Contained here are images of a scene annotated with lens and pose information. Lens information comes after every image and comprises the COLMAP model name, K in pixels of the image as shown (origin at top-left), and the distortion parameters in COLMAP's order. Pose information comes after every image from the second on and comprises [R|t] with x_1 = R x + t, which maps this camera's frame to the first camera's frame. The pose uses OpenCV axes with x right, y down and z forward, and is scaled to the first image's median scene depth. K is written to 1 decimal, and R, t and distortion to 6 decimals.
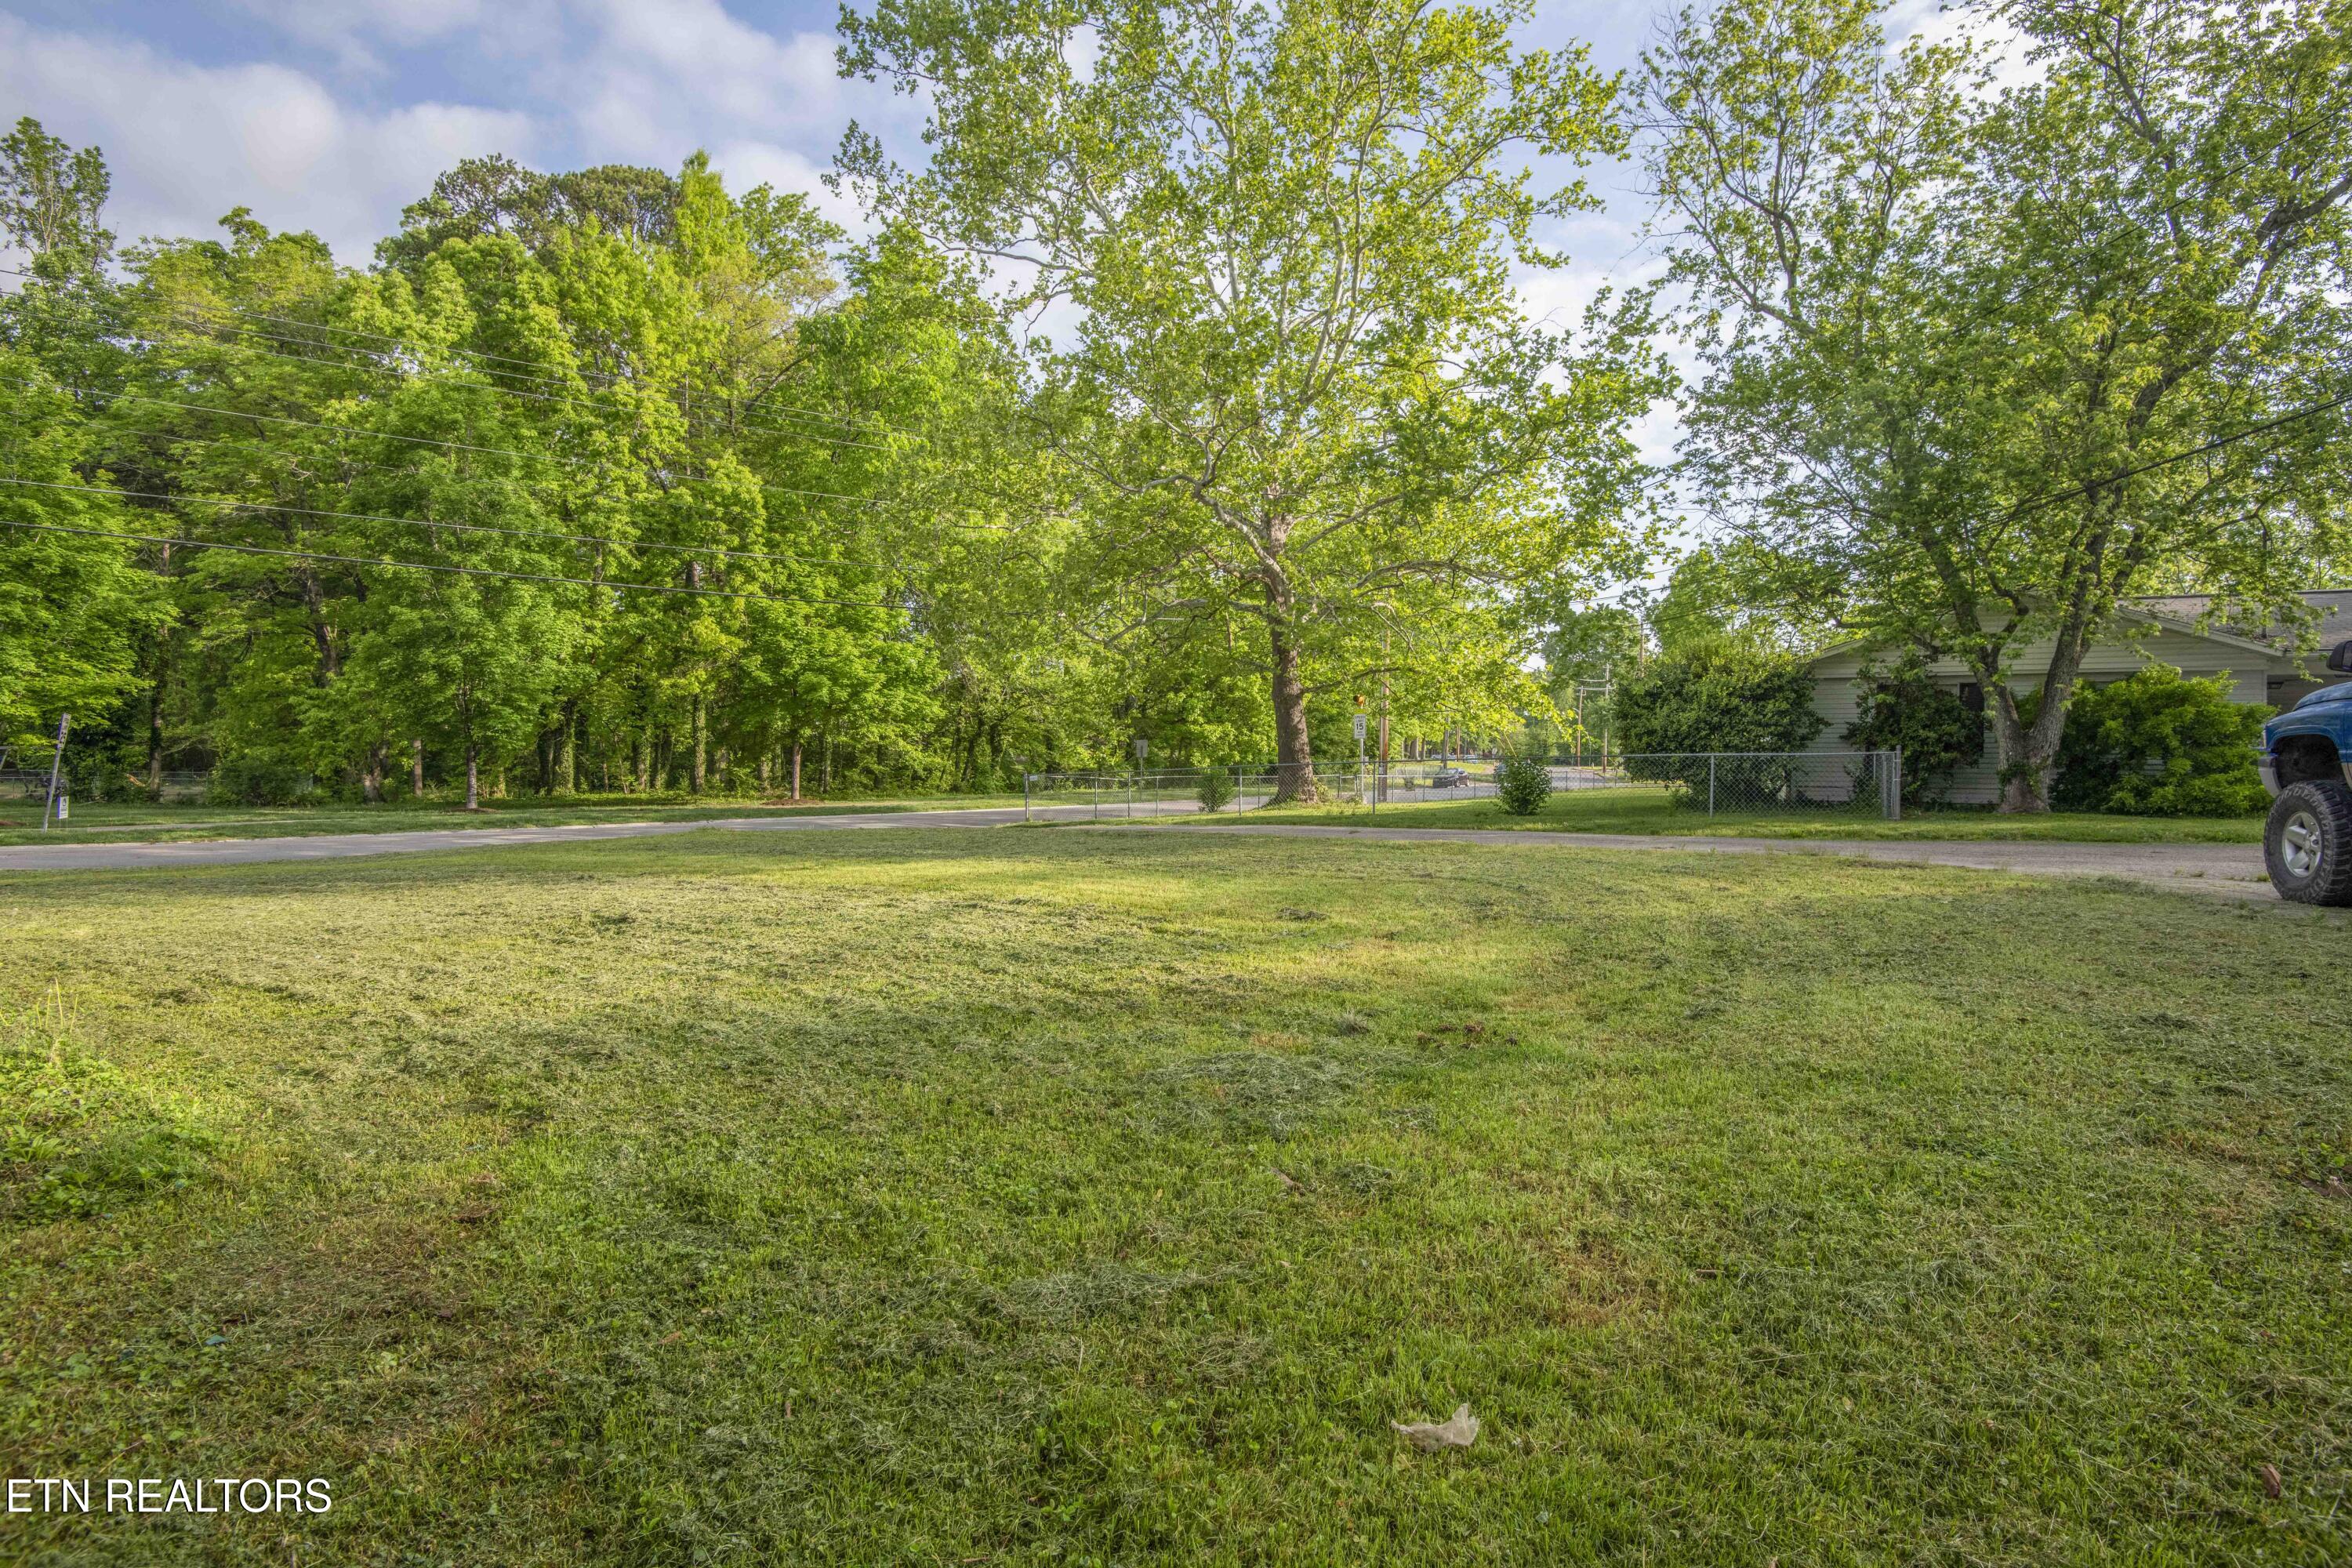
lens RADIAL K [[1086.7, 0, 1186.0], [0, 1086.7, 778.2], [0, 0, 1]] dist [-0.016561, -0.013347]
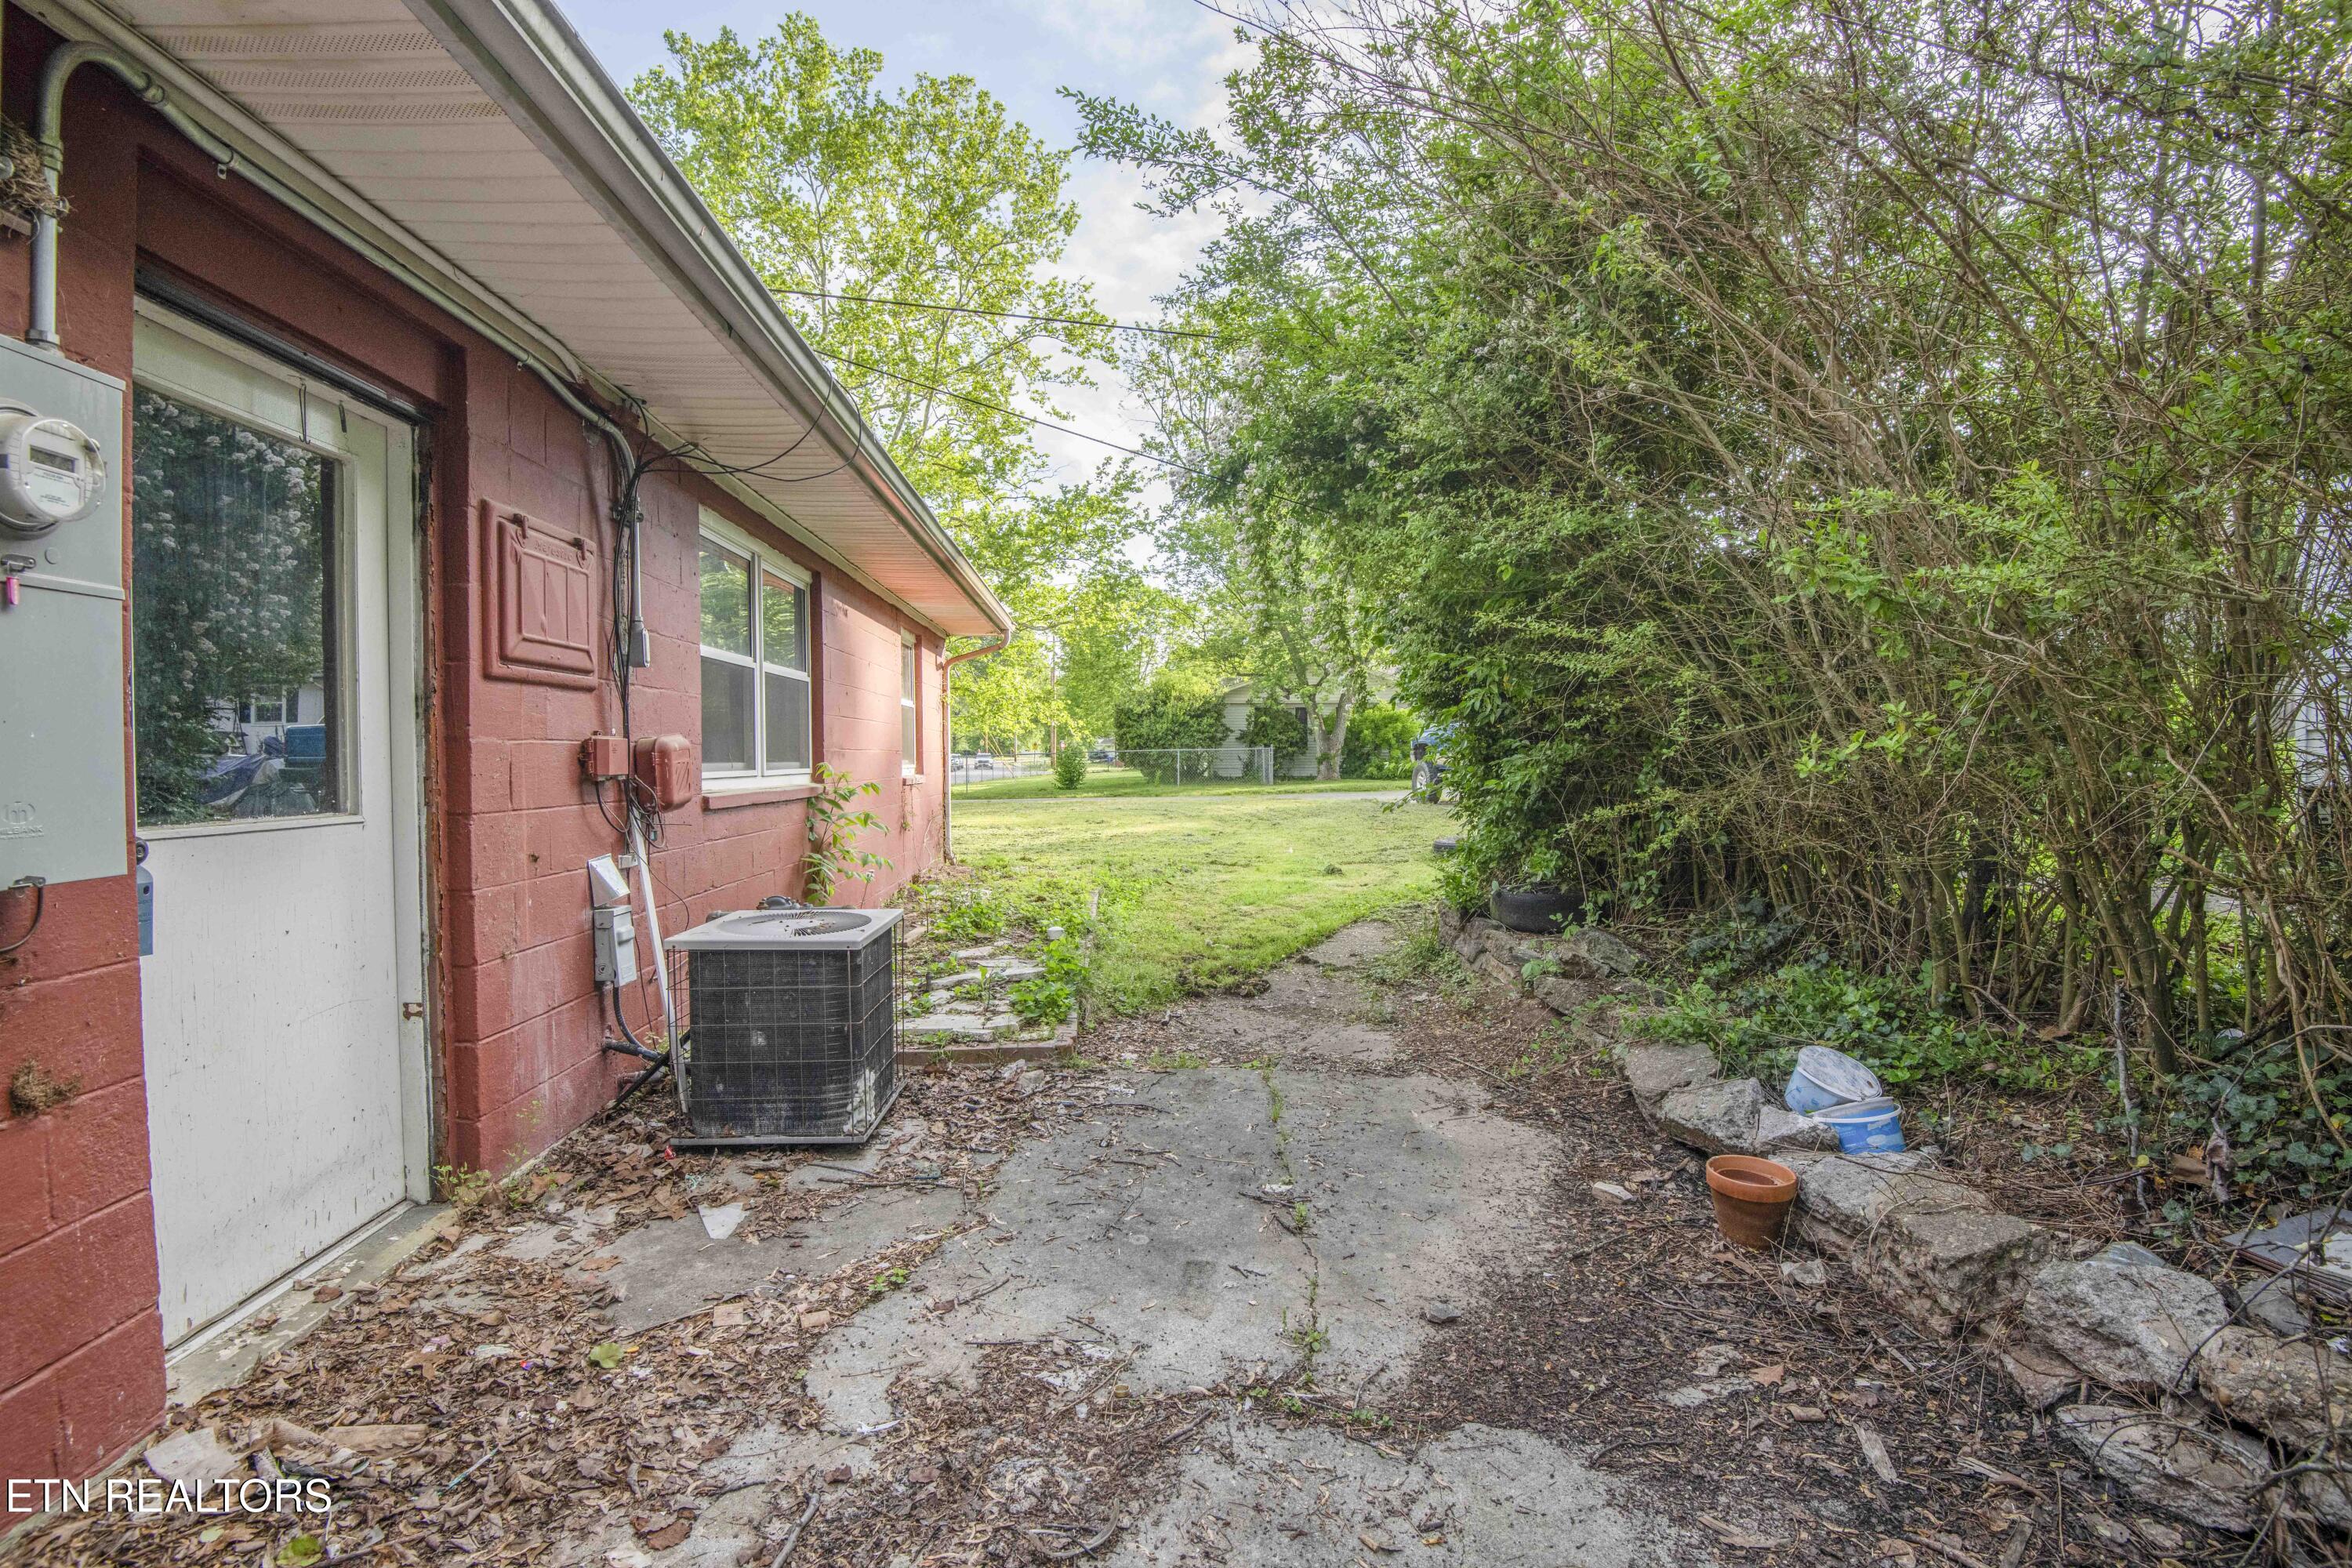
lens RADIAL K [[1086.7, 0, 1173.4], [0, 1086.7, 776.8], [0, 0, 1]] dist [-0.016561, -0.013347]
pose [[0.864431, -0.021285, 0.502301, -0.344345], [0.019976, 0.999769, 0.007988, 0.005672], [-0.502354, 0.003129, 0.864656, -0.429278]]
